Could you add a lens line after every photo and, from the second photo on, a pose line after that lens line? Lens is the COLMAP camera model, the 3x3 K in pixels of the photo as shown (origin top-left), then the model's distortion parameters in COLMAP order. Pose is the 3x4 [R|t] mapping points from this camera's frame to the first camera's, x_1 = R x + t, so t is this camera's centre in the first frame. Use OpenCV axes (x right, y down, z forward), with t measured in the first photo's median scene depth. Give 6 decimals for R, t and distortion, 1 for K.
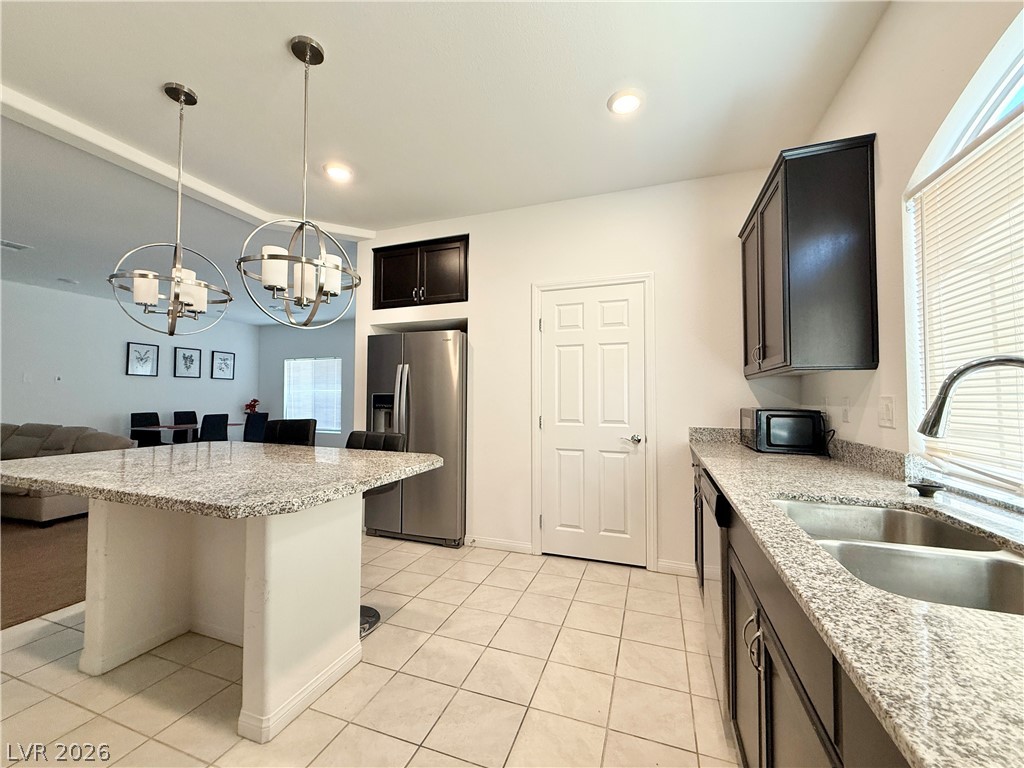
lens RADIAL K [[409.5, 0, 507.7], [0, 409.5, 384.1], [0, 0, 1]] dist [0.001545, -0.000161]
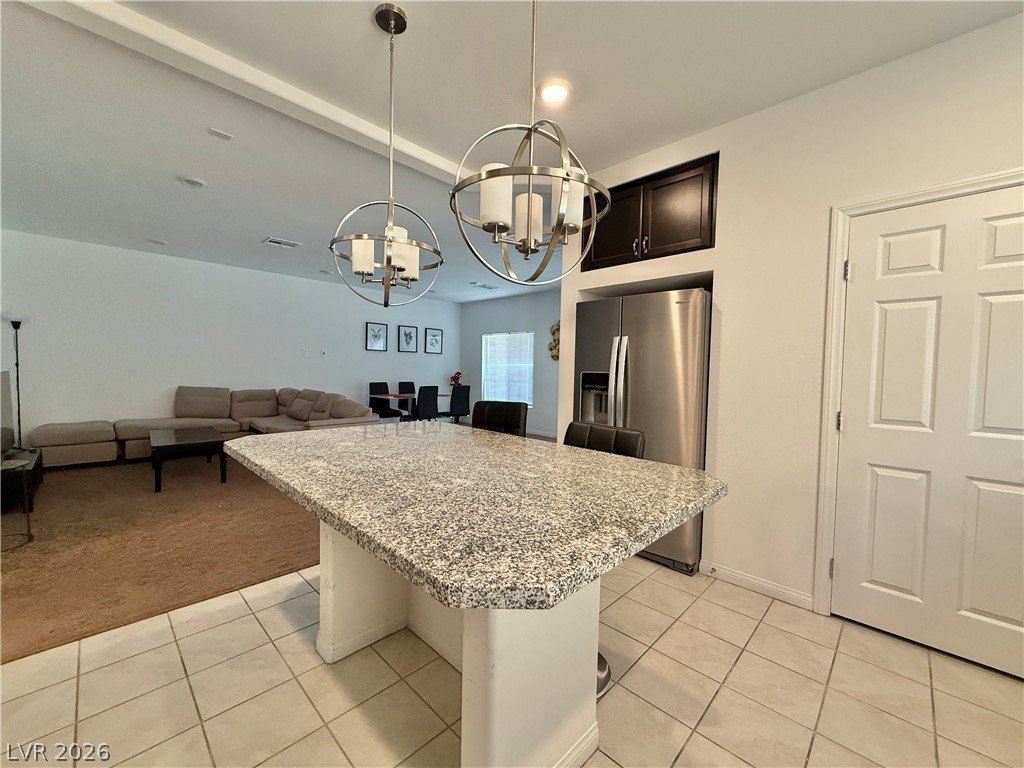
lens RADIAL K [[409.5, 0, 507.7], [0, 409.5, 384.1], [0, 0, 1]] dist [0.001545, -0.000161]
pose [[0.909601, 0.030633, -0.414352, -0.132503], [-0.003917, 0.997866, 0.065173, -0.006513], [0.415464, -0.057659, 0.907780, 0.187677]]
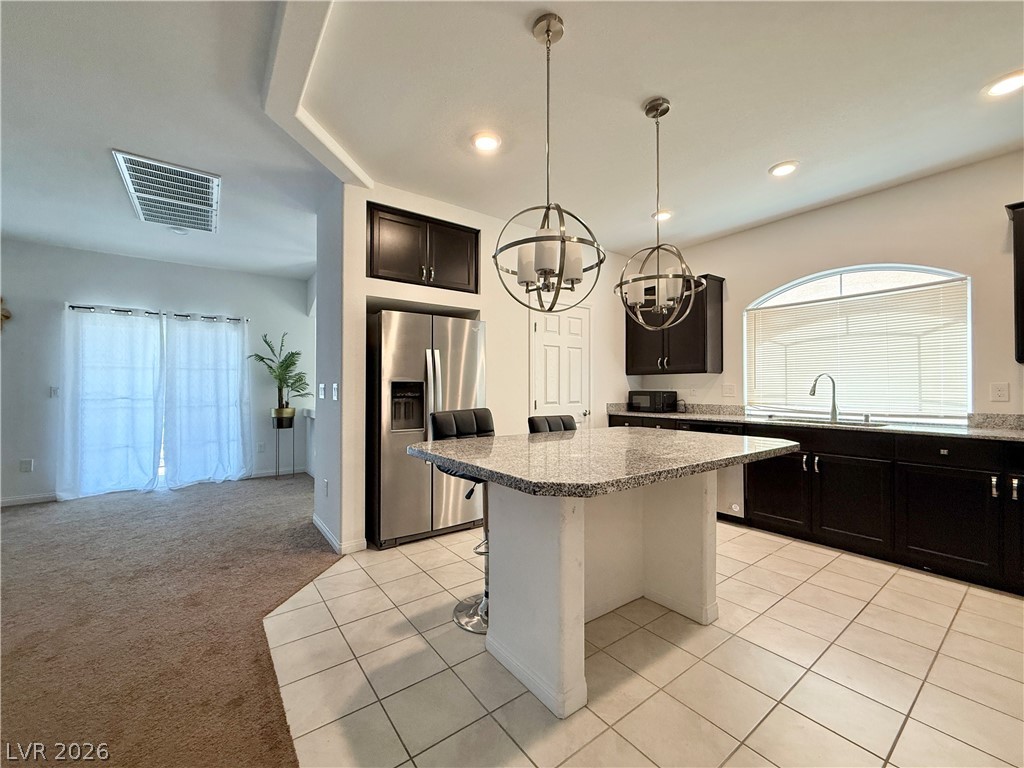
lens RADIAL K [[409.5, 0, 507.7], [0, 409.5, 384.1], [0, 0, 1]] dist [0.001545, -0.000161]
pose [[0.555079, 0.003979, 0.831788, -1.019028], [-0.025647, 0.999595, 0.012333, 0.015769], [-0.831402, -0.028179, 0.554956, 0.377510]]
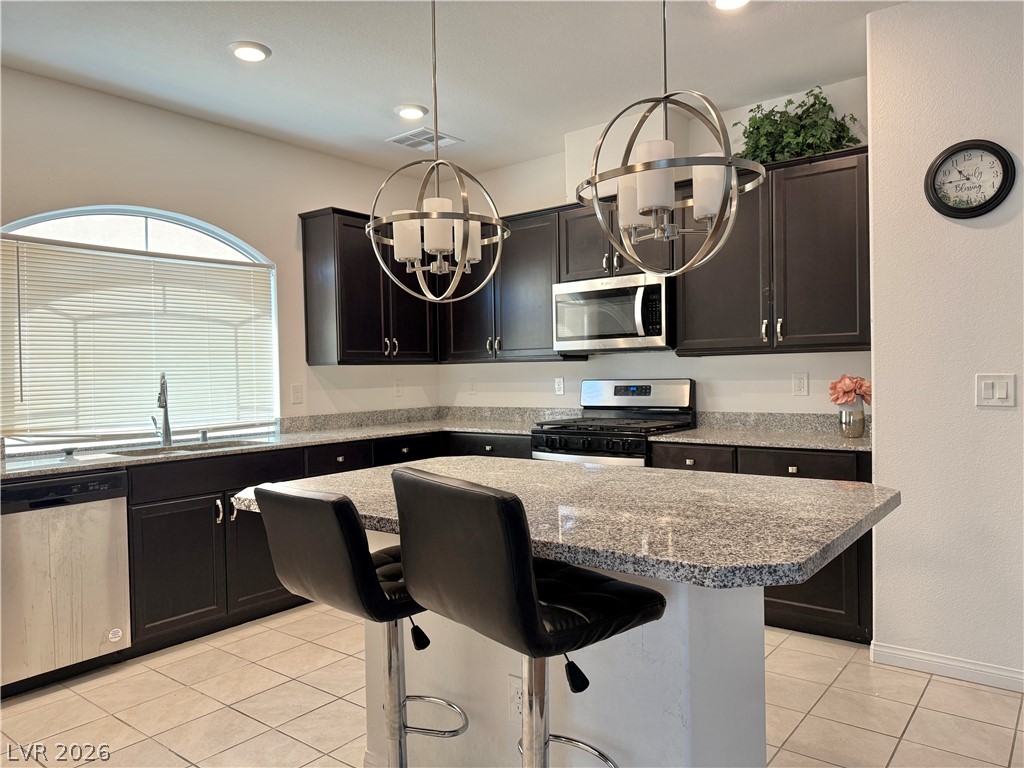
lens RADIAL K [[731.9, 0, 502.7], [0, 731.9, 378.4], [0, 0, 1]] dist [0.121193, -0.121443]
pose [[-0.946753, 0.013162, 0.321692, -0.594159], [0.005770, 0.999697, -0.023920, 0.024126], [-0.321909, -0.020791, -0.946542, 1.279284]]
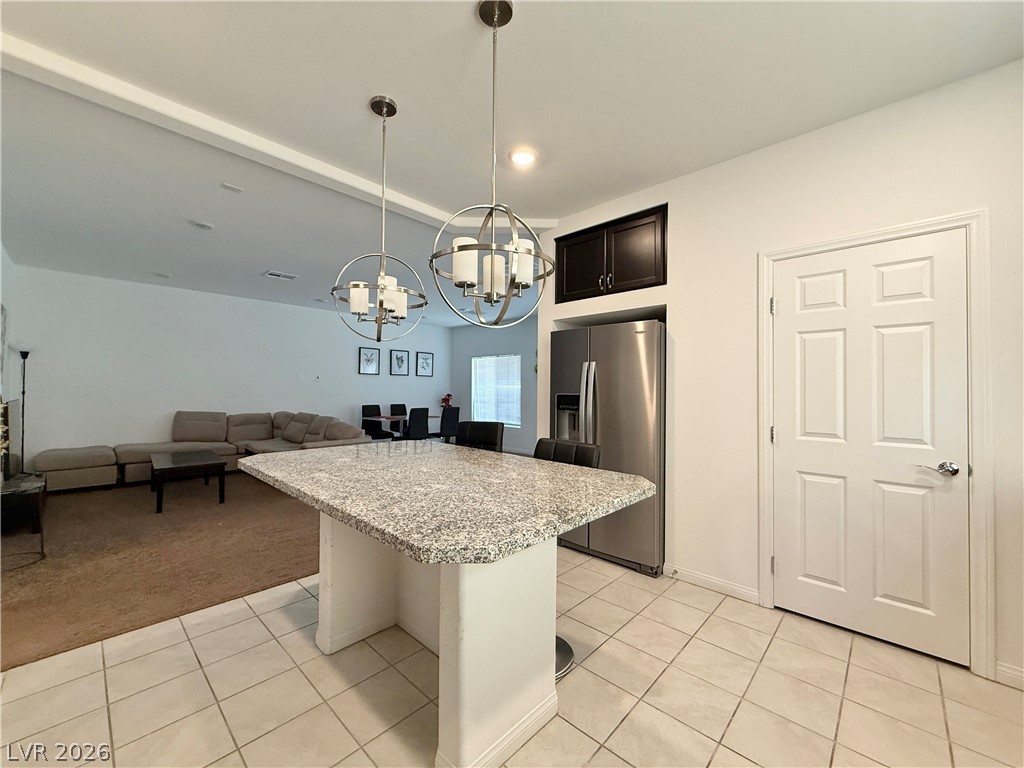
lens RADIAL K [[409.5, 0, 507.7], [0, 409.5, 384.1], [0, 0, 1]] dist [0.001545, -0.000161]
pose [[0.916777, -0.000627, -0.399398, -0.065870], [0.007345, 0.999856, 0.015290, -0.015513], [0.399331, -0.016951, 0.916650, 0.111195]]
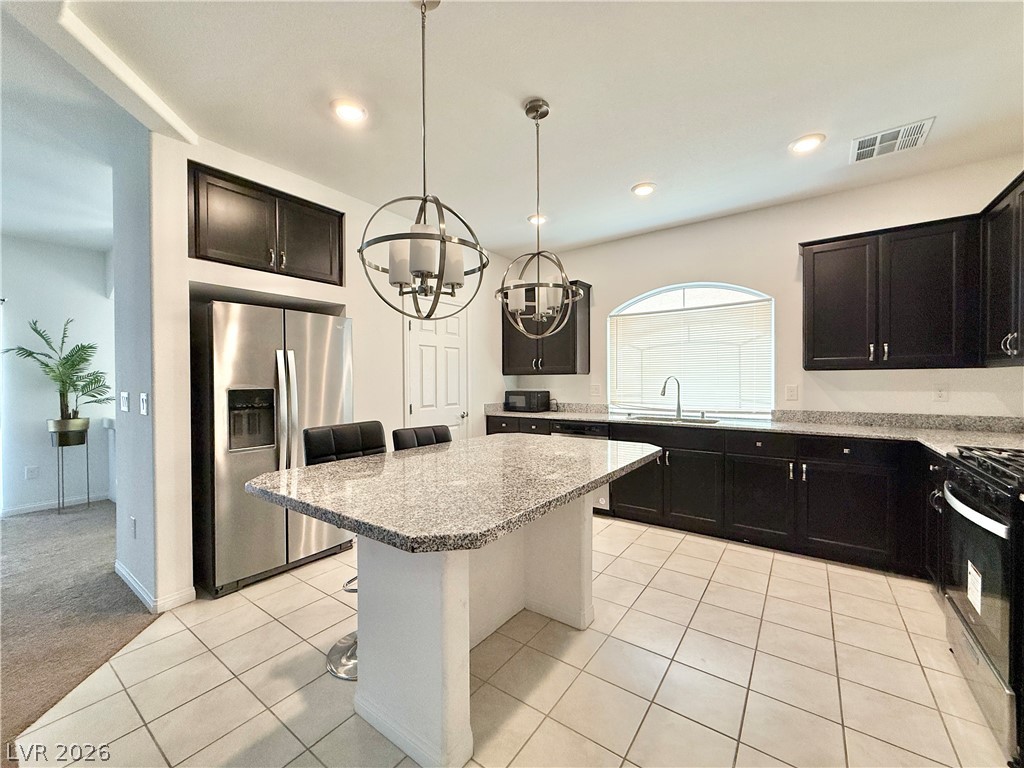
lens RADIAL K [[409.5, 0, 507.7], [0, 409.5, 384.1], [0, 0, 1]] dist [0.001545, -0.000161]
pose [[0.281525, -0.016173, 0.959418, -0.968623], [-0.024422, 0.999413, 0.024013, -0.013820], [-0.959243, -0.030191, 0.280965, 0.409909]]
